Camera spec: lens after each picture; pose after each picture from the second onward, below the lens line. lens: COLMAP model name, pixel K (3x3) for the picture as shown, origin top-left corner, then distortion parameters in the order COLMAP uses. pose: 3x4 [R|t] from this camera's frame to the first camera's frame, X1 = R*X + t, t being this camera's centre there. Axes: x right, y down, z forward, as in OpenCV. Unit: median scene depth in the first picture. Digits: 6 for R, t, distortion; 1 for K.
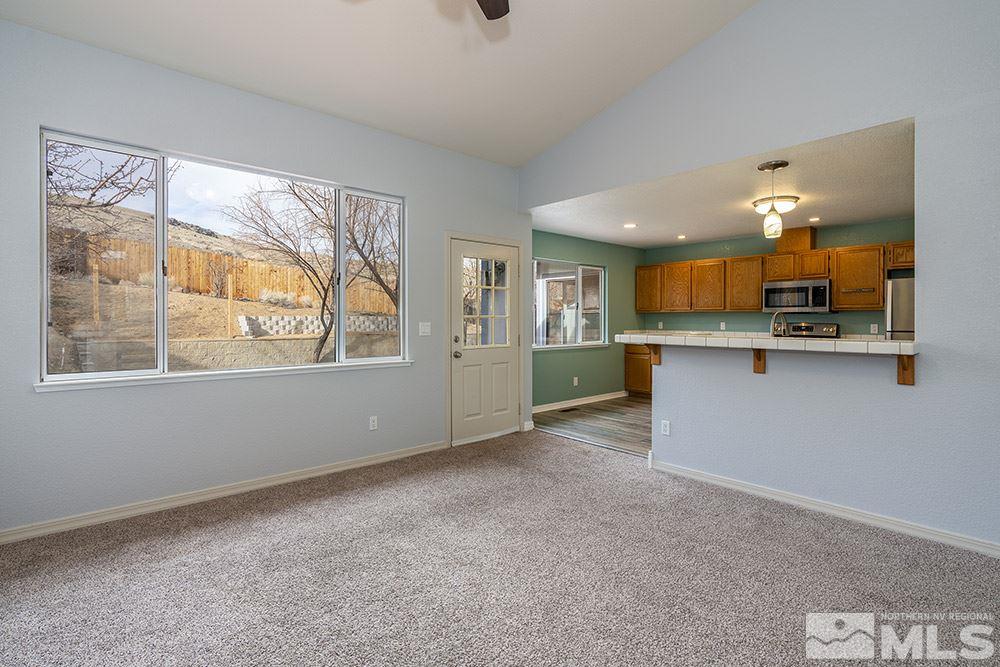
lens RADIAL K [[479.6, 0, 501.5], [0, 479.6, 322.3], [0, 0, 1]] dist [-0.000628, -0.000134]
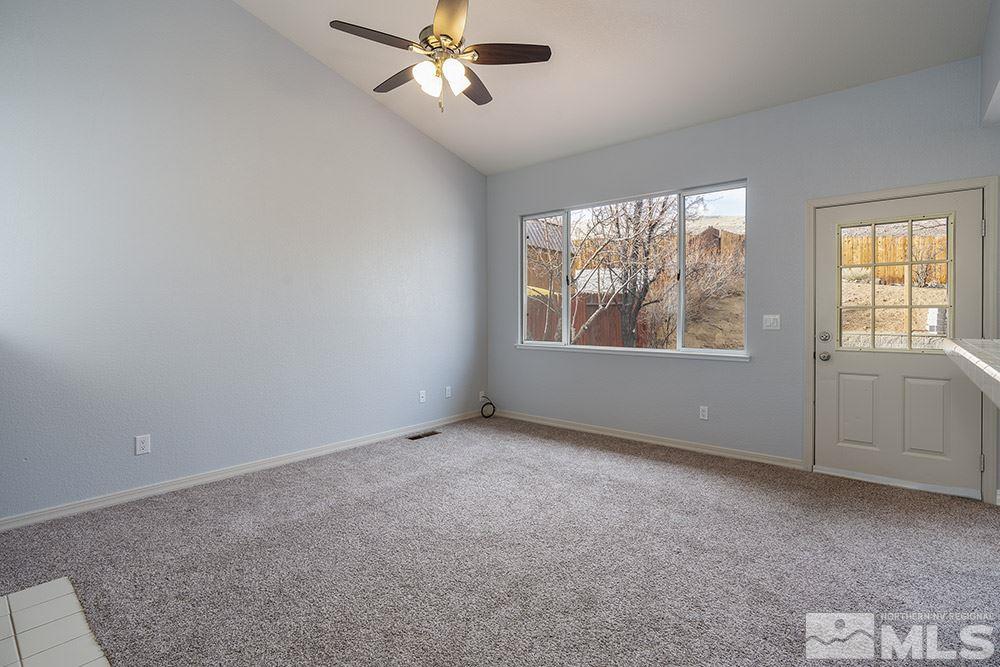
lens RADIAL K [[476.0, 0, 500.4], [0, 476.0, 318.6], [0, 0, 1]] dist [-0.002913, 0.000714]
pose [[0.142745, 0.010314, -0.989706, 0.485284], [-0.002106, 0.999947, 0.010117, -0.000807], [0.989757, 0.000641, 0.142759, 0.303602]]
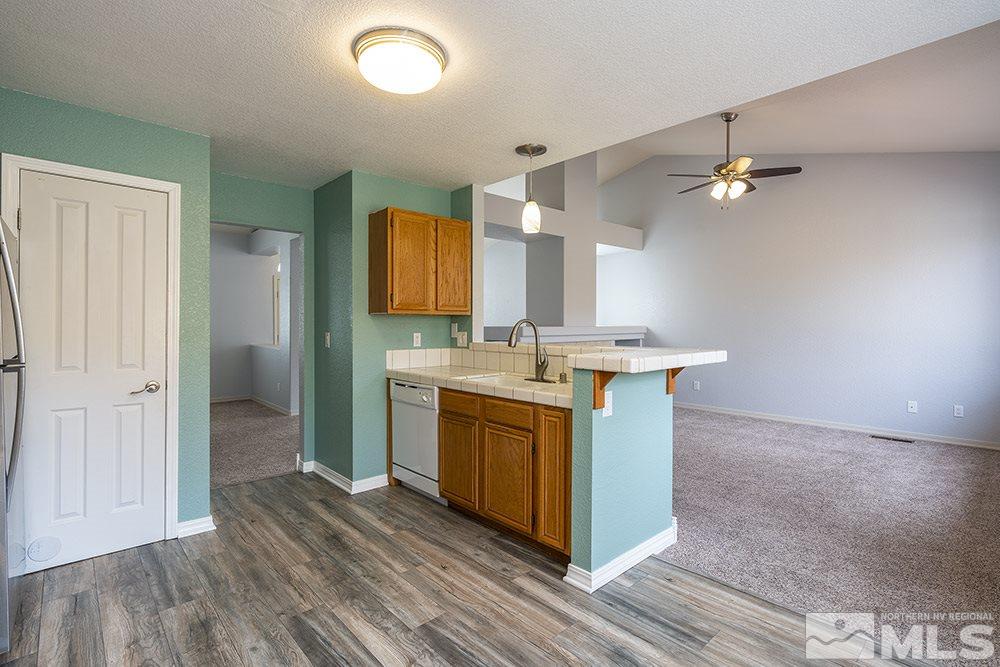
lens RADIAL K [[479.6, 0, 501.5], [0, 479.6, 322.3], [0, 0, 1]] dist [-0.000628, -0.000134]
pose [[-0.999868, -0.000131, -0.016246, 0.405524], [-0.000153, 0.999999, 0.001369, -0.012470], [0.016246, 0.001372, -0.999867, 1.182117]]
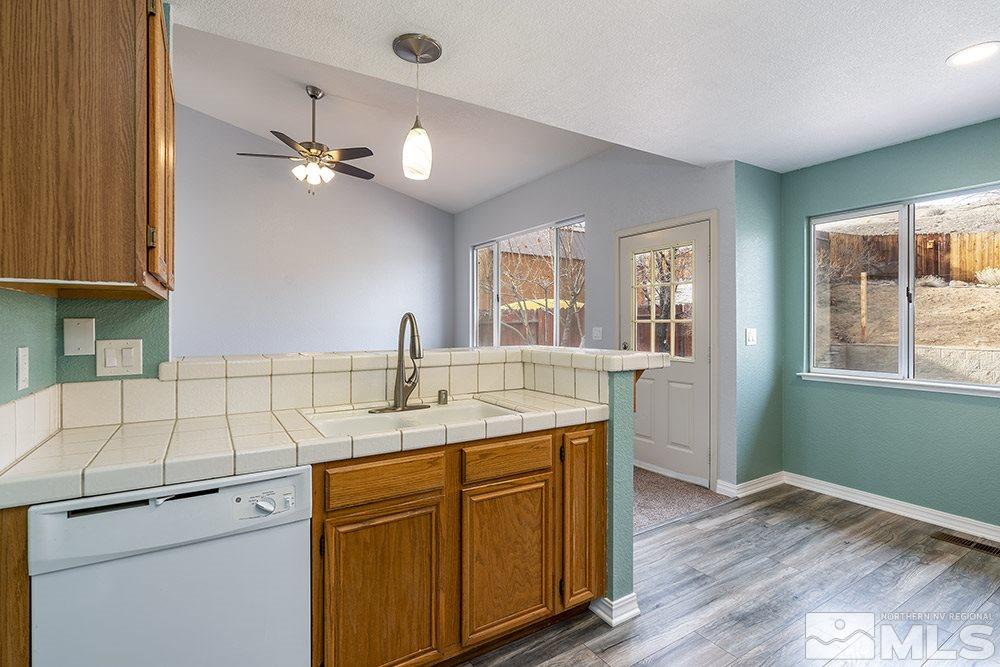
lens RADIAL K [[476.0, 0, 500.4], [0, 476.0, 318.6], [0, 0, 1]] dist [-0.002913, 0.000714]
pose [[-0.170909, -0.007124, -0.985261, 0.694572], [-0.002521, 0.999974, -0.006793, -0.008851], [0.985284, 0.001323, -0.170922, 0.753160]]
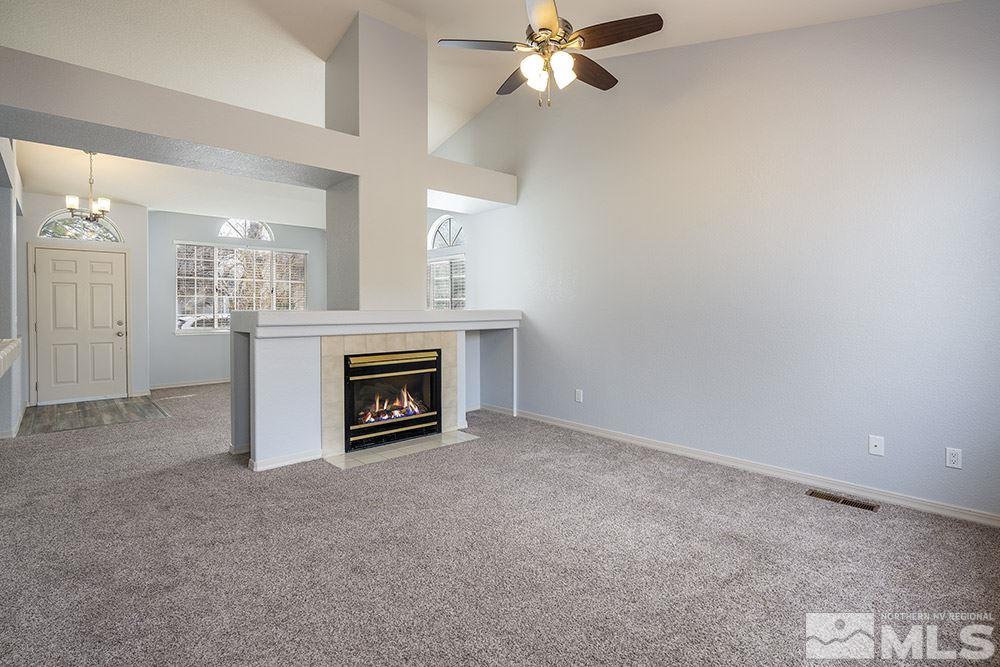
lens RADIAL K [[484.7, 0, 500.3], [0, 484.7, 309.1], [0, 0, 1]] dist [0.001267, 0.000278]
pose [[-0.999747, 0.001067, -0.022447, 0.045925], [0.000959, 0.999988, 0.004842, -0.007205], [0.022452, 0.004819, -0.999736, 0.820535]]
